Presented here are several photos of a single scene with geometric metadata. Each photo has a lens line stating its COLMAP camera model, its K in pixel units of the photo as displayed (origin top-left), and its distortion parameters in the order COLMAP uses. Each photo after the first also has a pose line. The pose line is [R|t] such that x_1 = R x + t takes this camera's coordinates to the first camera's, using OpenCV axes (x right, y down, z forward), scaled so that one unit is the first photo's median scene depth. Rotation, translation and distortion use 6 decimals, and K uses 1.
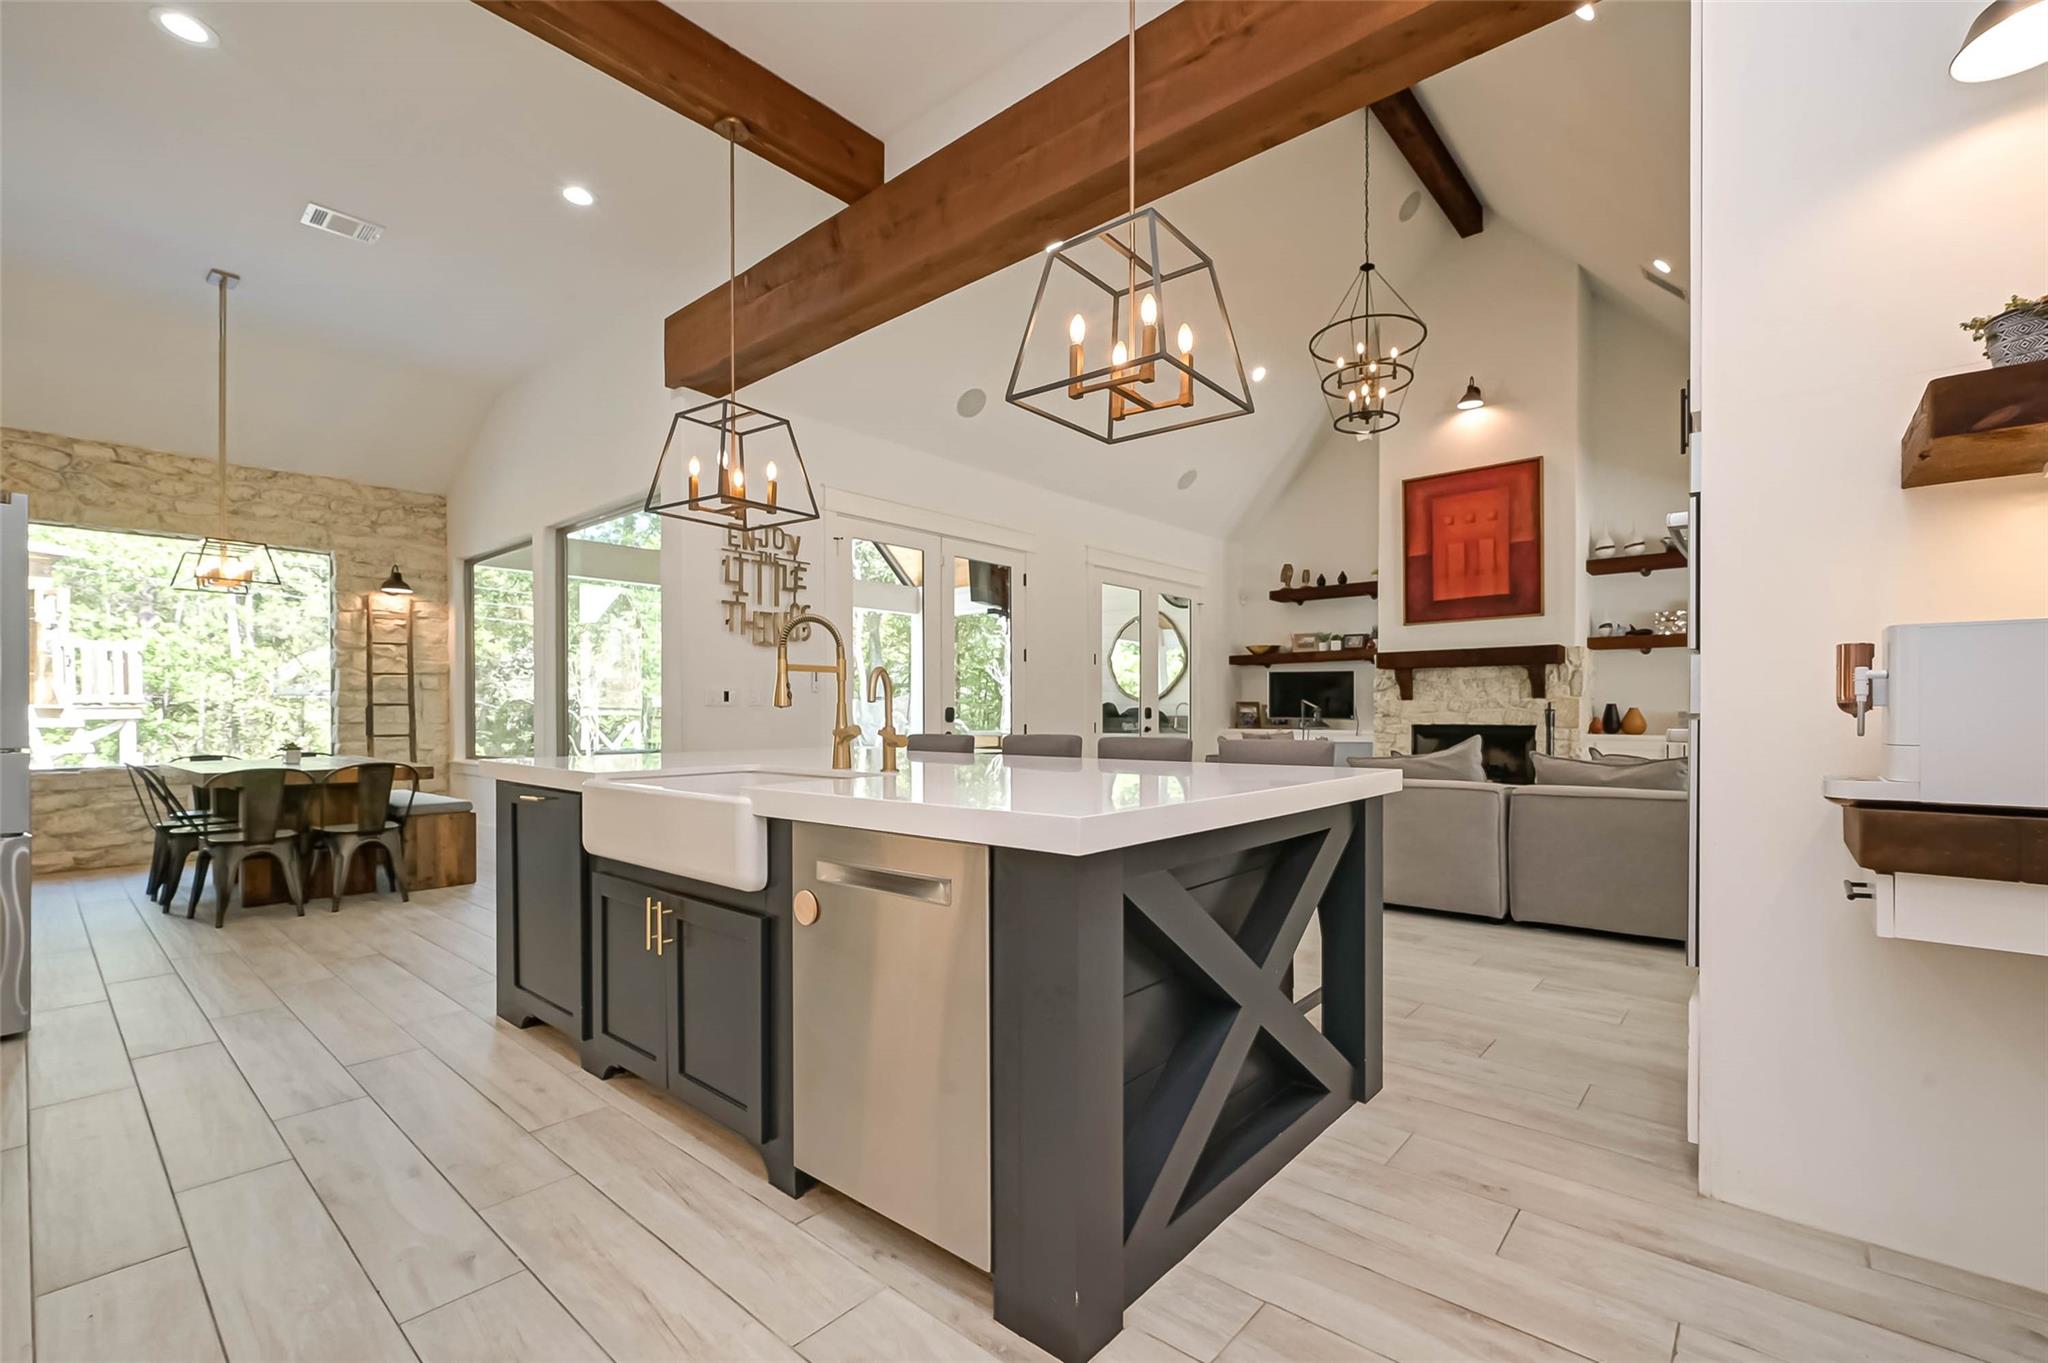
lens RADIAL K [[869.2, 0, 1027.5], [0, 869.2, 698.7], [0, 0, 1]] dist [0.000218, -0.000254]
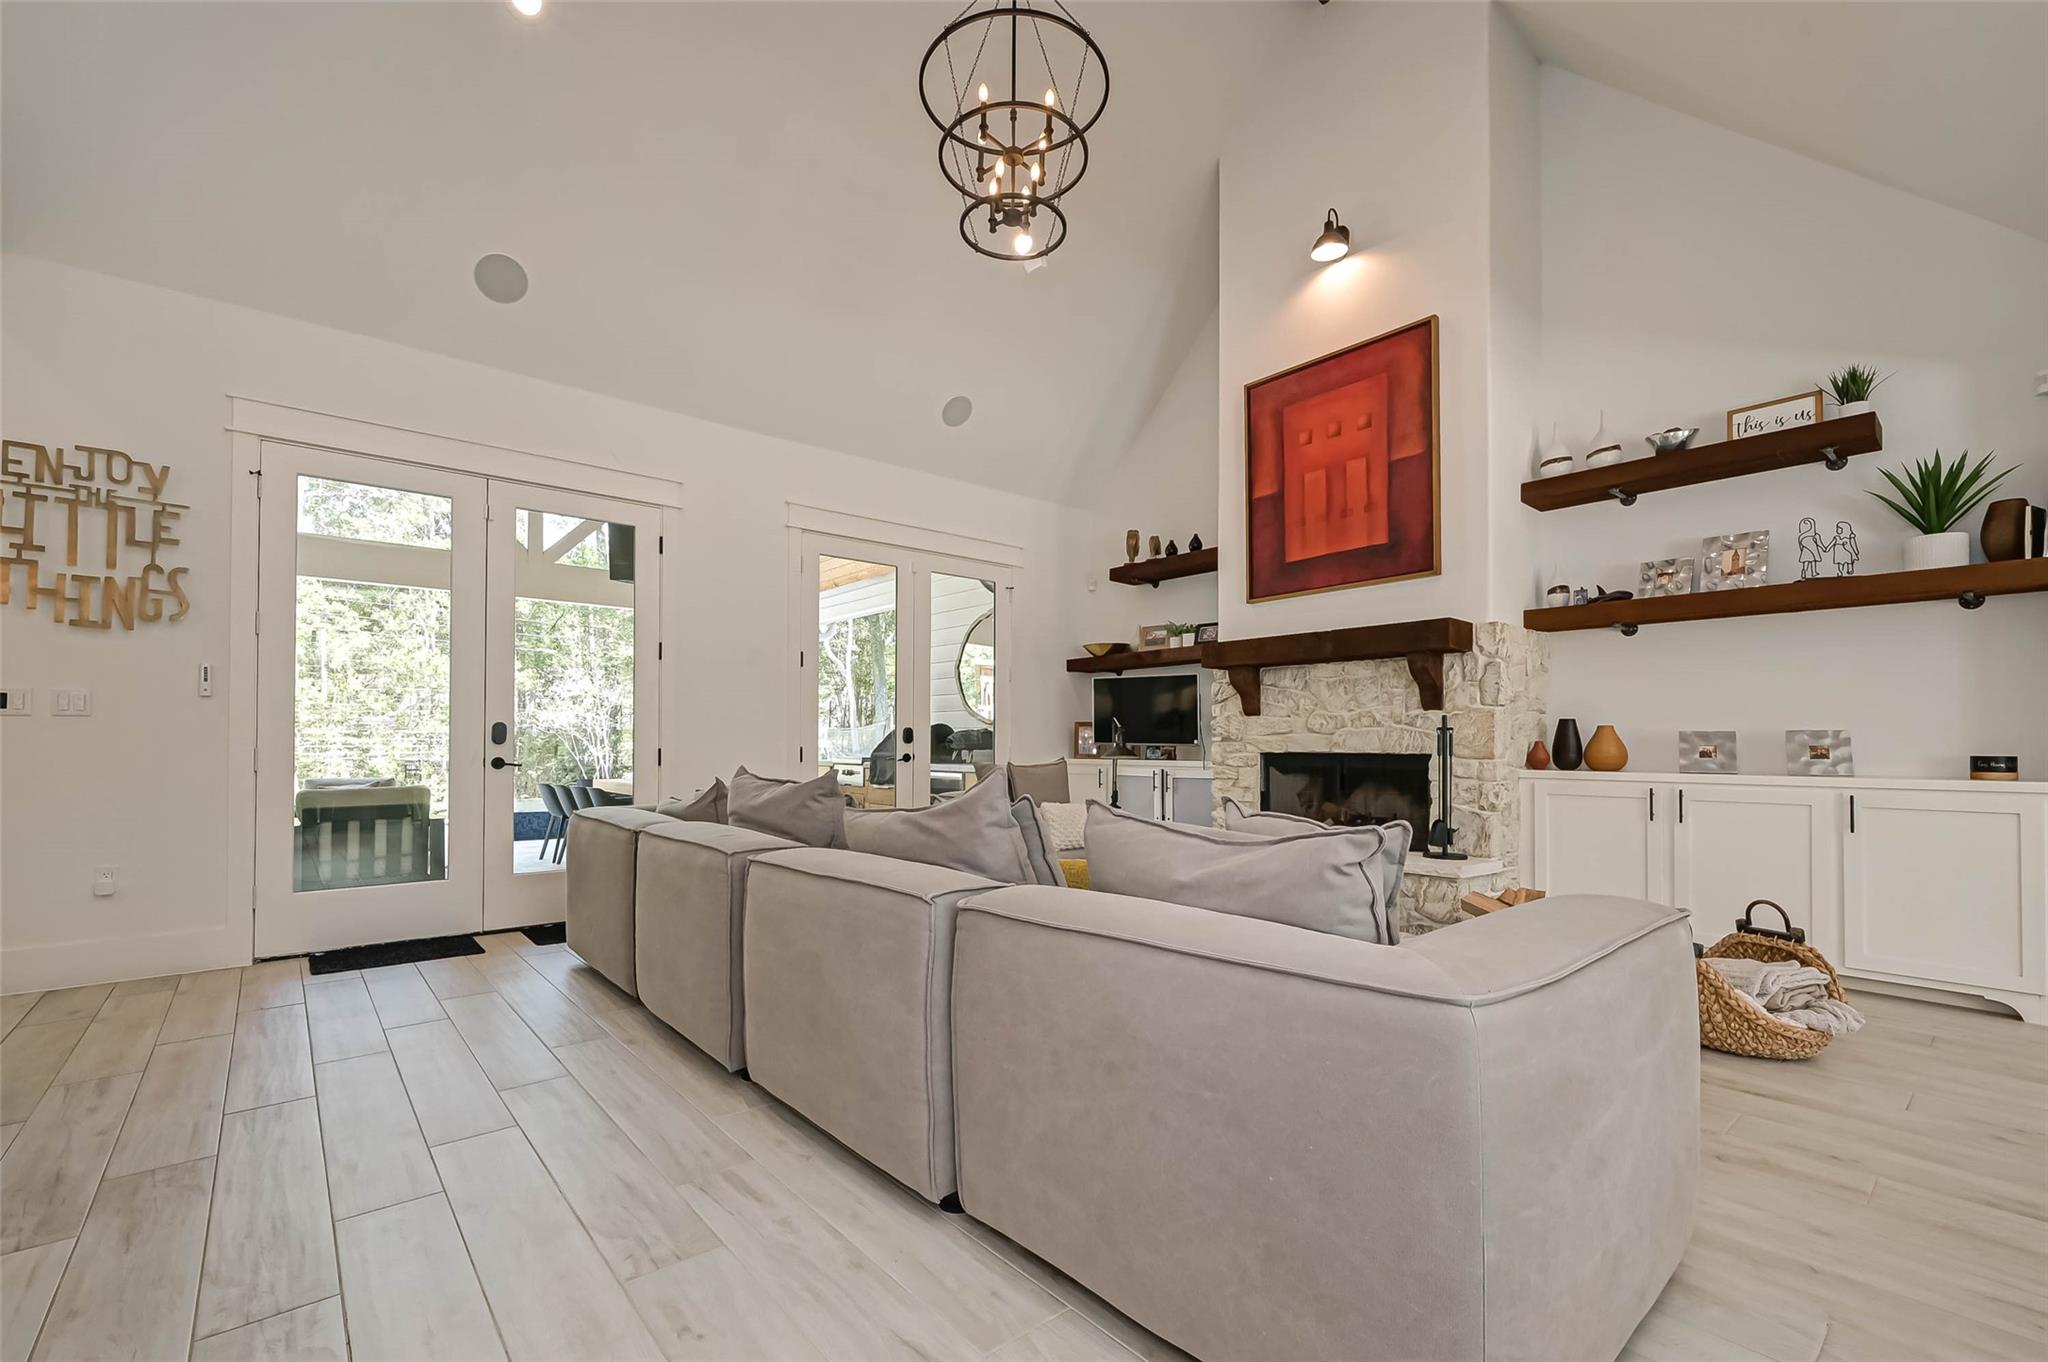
lens RADIAL K [[869.2, 0, 984.0], [0, 869.2, 723.0], [0, 0, 1]] dist [0.000218, -0.000254]
pose [[0.987067, -0.000378, -0.160310, 0.364922], [-0.000879, 0.999969, -0.007765, 0.013436], [0.160308, 0.007805, 0.987036, 0.336243]]
